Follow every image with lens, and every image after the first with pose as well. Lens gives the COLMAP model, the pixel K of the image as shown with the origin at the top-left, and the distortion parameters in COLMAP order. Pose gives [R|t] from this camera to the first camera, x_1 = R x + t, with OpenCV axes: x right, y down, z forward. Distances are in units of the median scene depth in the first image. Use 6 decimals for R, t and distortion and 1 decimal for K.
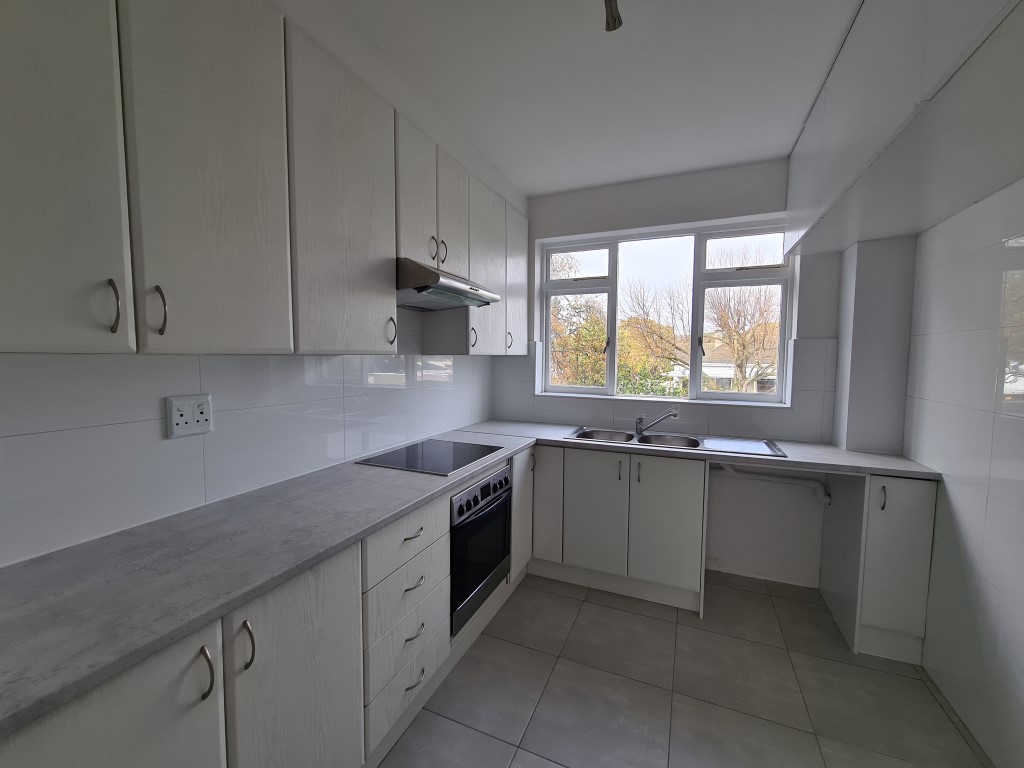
lens RADIAL K [[420.3, 0, 510.0], [0, 420.3, 382.2], [0, 0, 1]] dist [-0.000043, 0.000388]
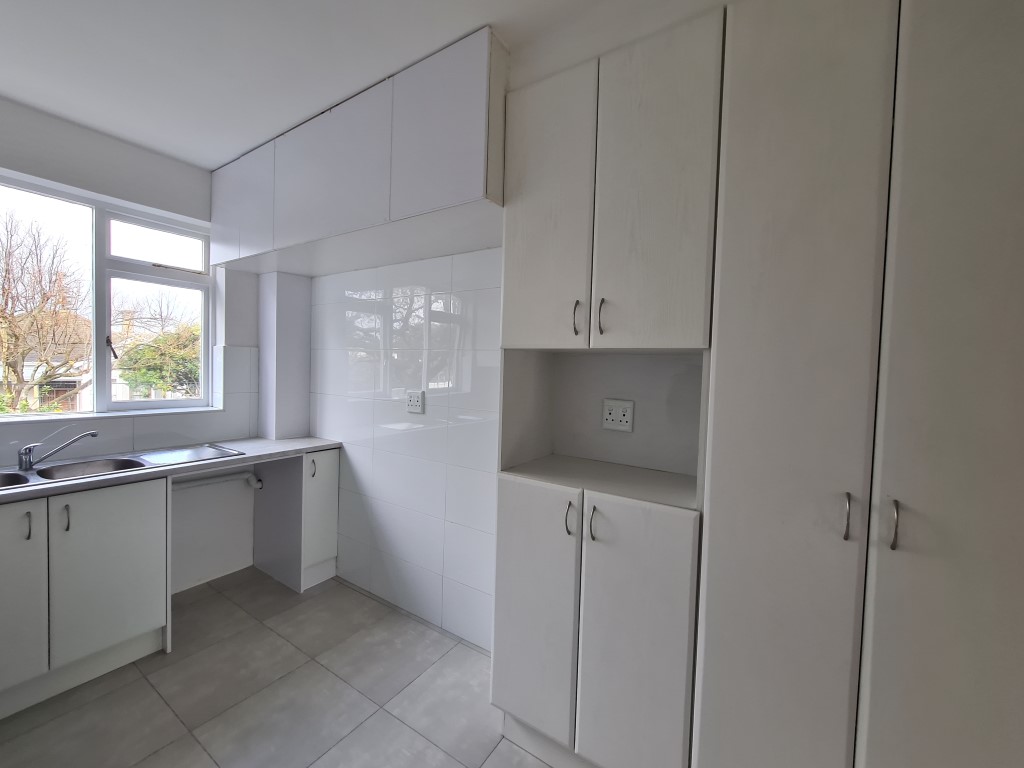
lens RADIAL K [[420.3, 0, 510.0], [0, 420.3, 382.2], [0, 0, 1]] dist [-0.000043, 0.000388]
pose [[0.184221, -0.038346, 0.982136, -0.251655], [0.034881, 0.998864, 0.032457, -0.019372], [-0.982266, 0.028279, 0.185350, 0.091403]]
